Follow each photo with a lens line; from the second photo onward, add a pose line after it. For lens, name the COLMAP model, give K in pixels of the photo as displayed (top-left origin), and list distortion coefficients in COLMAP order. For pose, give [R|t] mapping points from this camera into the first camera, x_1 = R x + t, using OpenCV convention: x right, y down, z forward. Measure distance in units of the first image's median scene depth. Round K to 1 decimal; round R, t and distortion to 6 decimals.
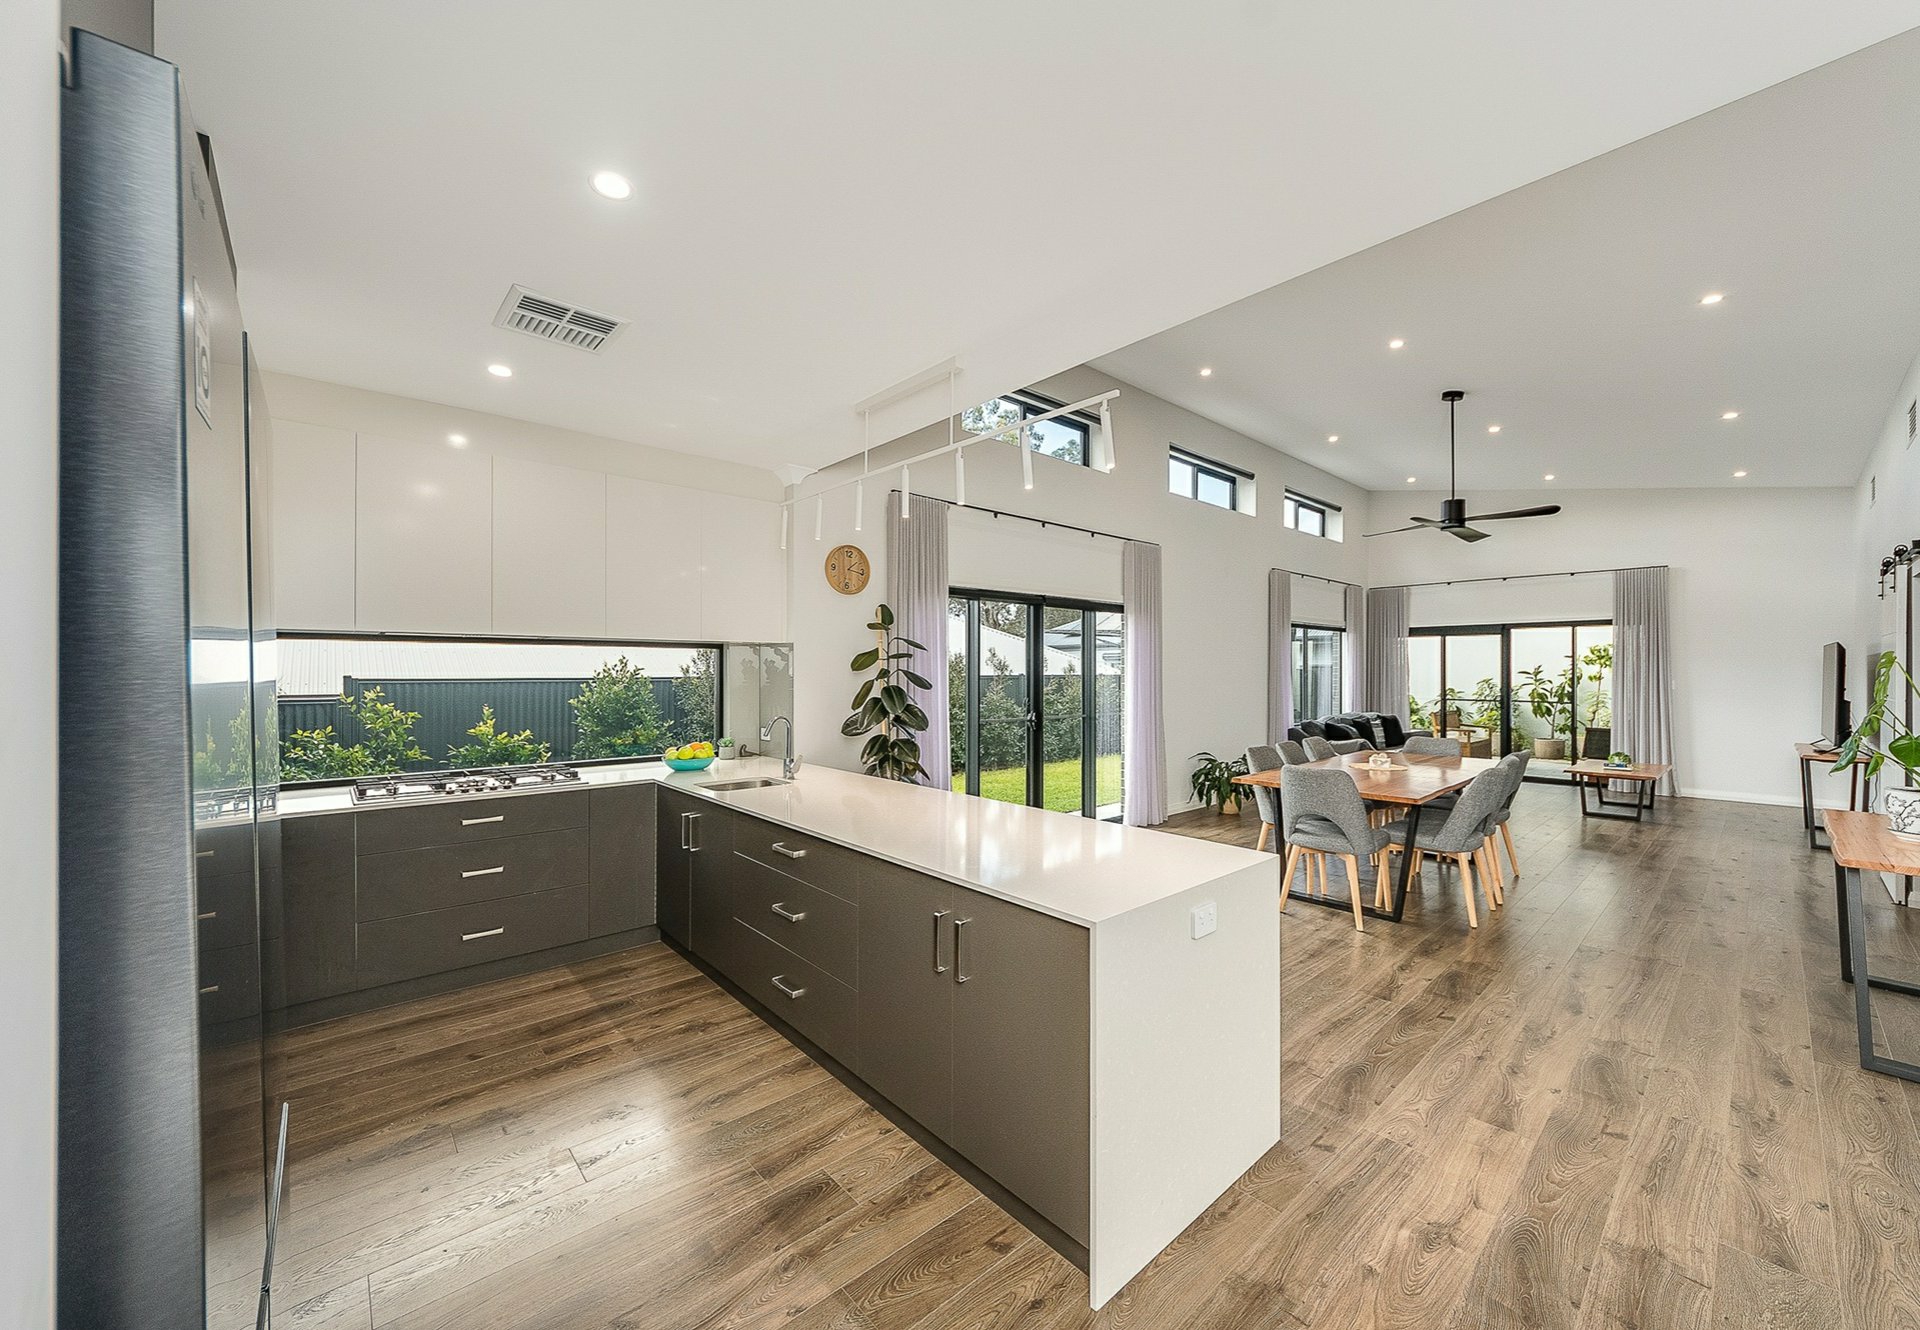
lens RADIAL K [[721.4, 0, 948.9], [0, 721.4, 676.4], [0, 0, 1]] dist [-0.010006, 0.001372]
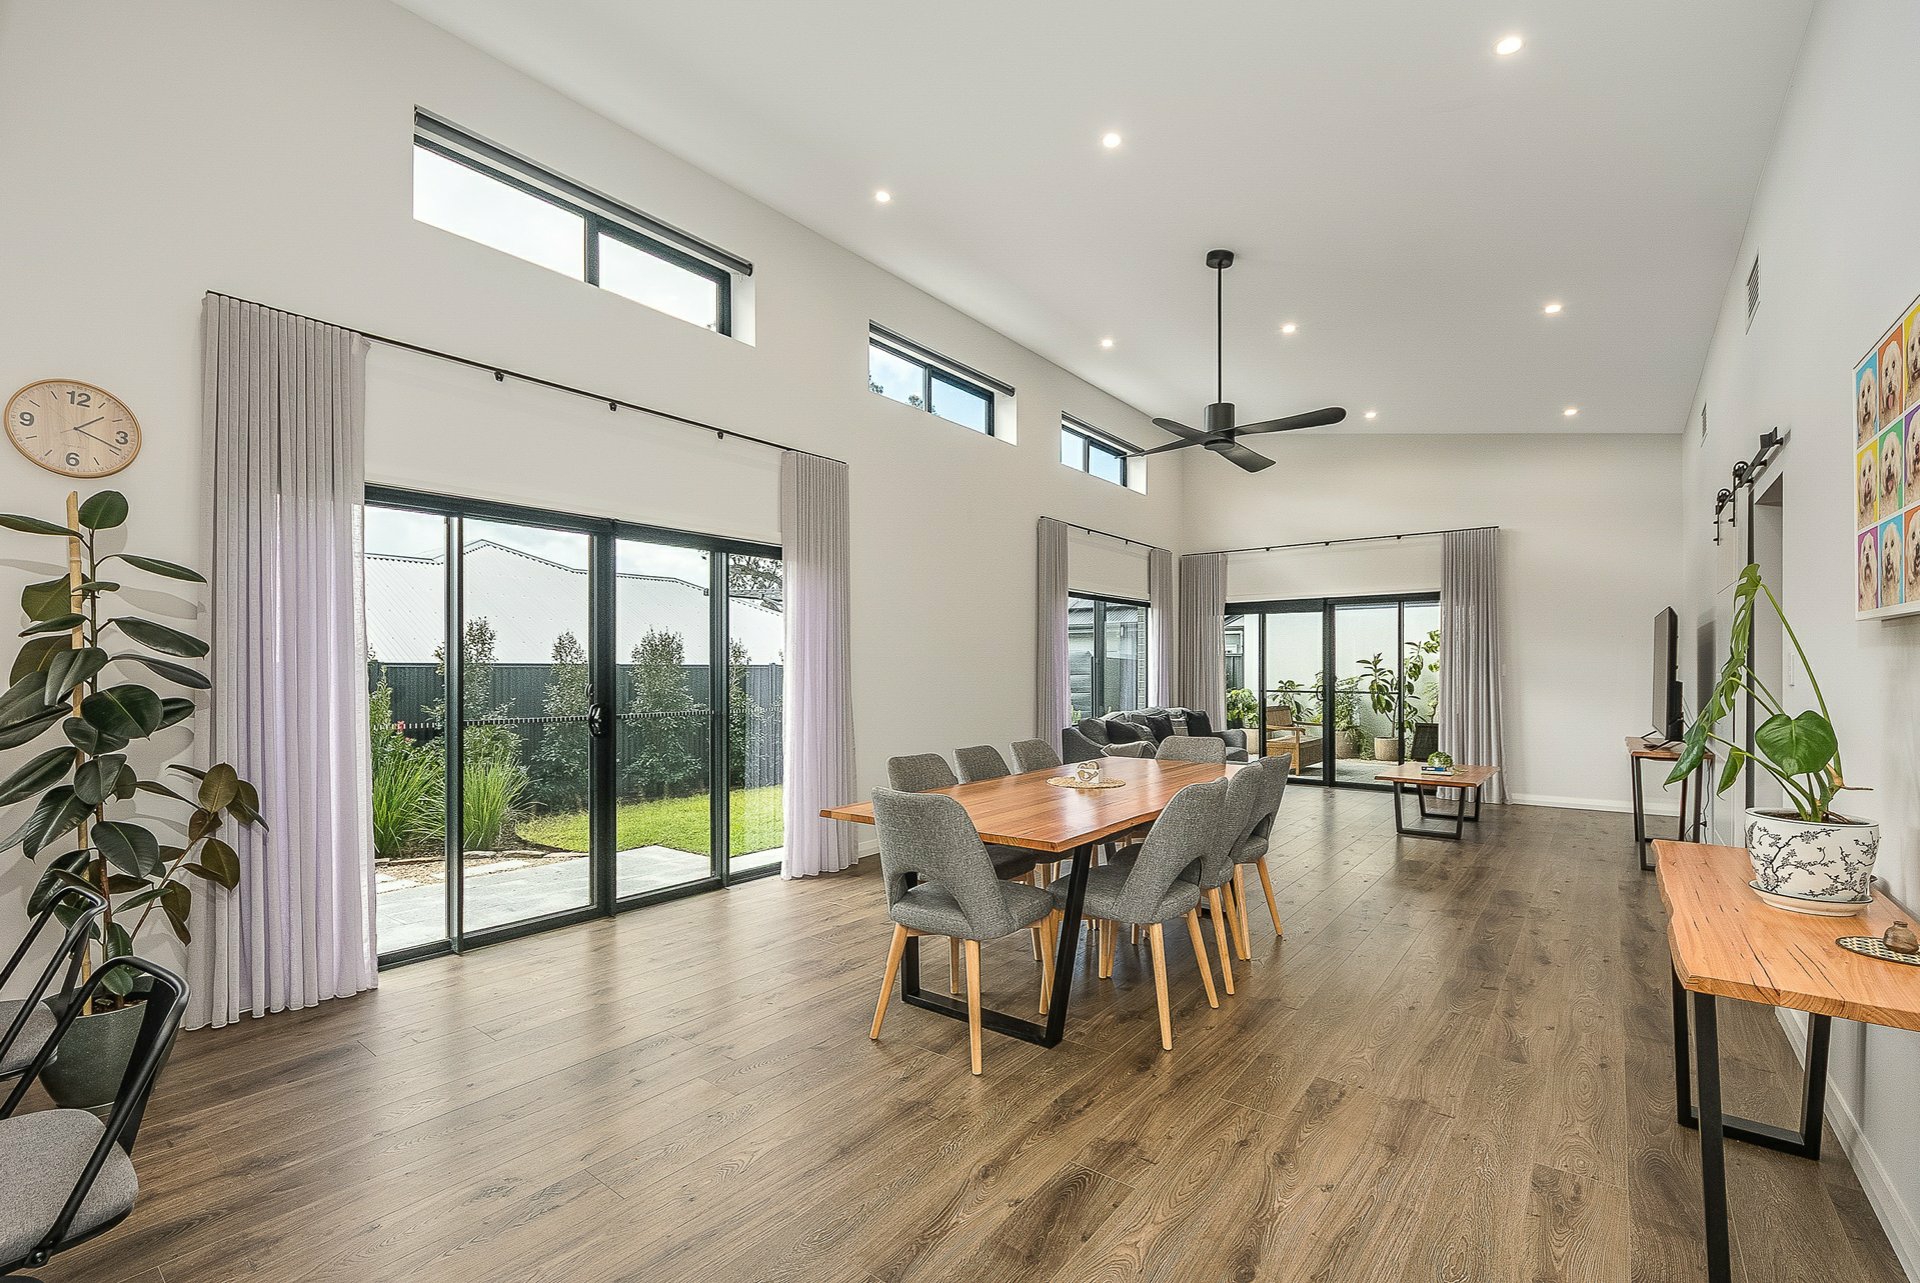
lens RADIAL K [[830.1, 0, 952.7], [0, 830.1, 676.8], [0, 0, 1]] dist [-0.005467, -0.002541]
pose [[0.983215, -0.002567, 0.182430, 0.229135], [0.002468, 0.999997, 0.000769, 0.019198], [-0.182431, -0.000306, 0.983219, 0.186766]]
